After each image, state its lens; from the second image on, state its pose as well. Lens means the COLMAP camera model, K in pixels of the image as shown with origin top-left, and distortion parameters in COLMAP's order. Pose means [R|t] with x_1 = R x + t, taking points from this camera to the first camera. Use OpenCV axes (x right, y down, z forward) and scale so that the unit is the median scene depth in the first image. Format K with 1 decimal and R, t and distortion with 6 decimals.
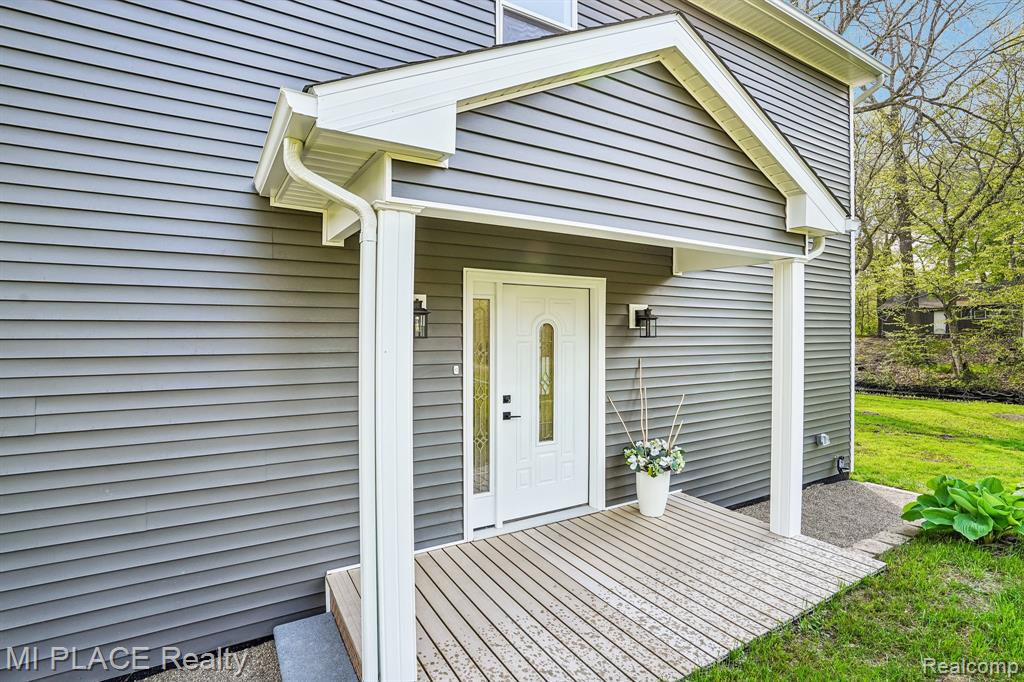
lens RADIAL K [[468.4, 0, 513.0], [0, 468.4, 333.9], [0, 0, 1]] dist [0.000345, 0.000414]
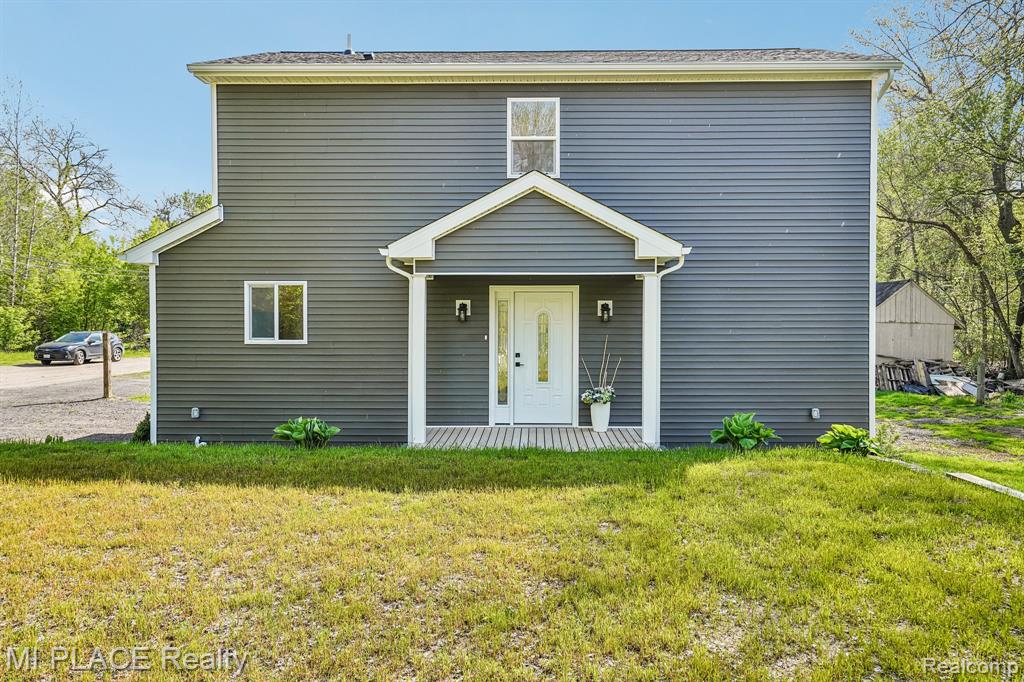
lens RADIAL K [[717.5, 0, 519.6], [0, 717.5, 334.6], [0, 0, 1]] dist [0.034988, -0.000616]
pose [[0.868595, 0.006549, -0.495480, 1.318979], [0.001405, 0.999876, 0.015679, 0.016105], [0.495521, -0.014315, 0.868478, -1.350914]]
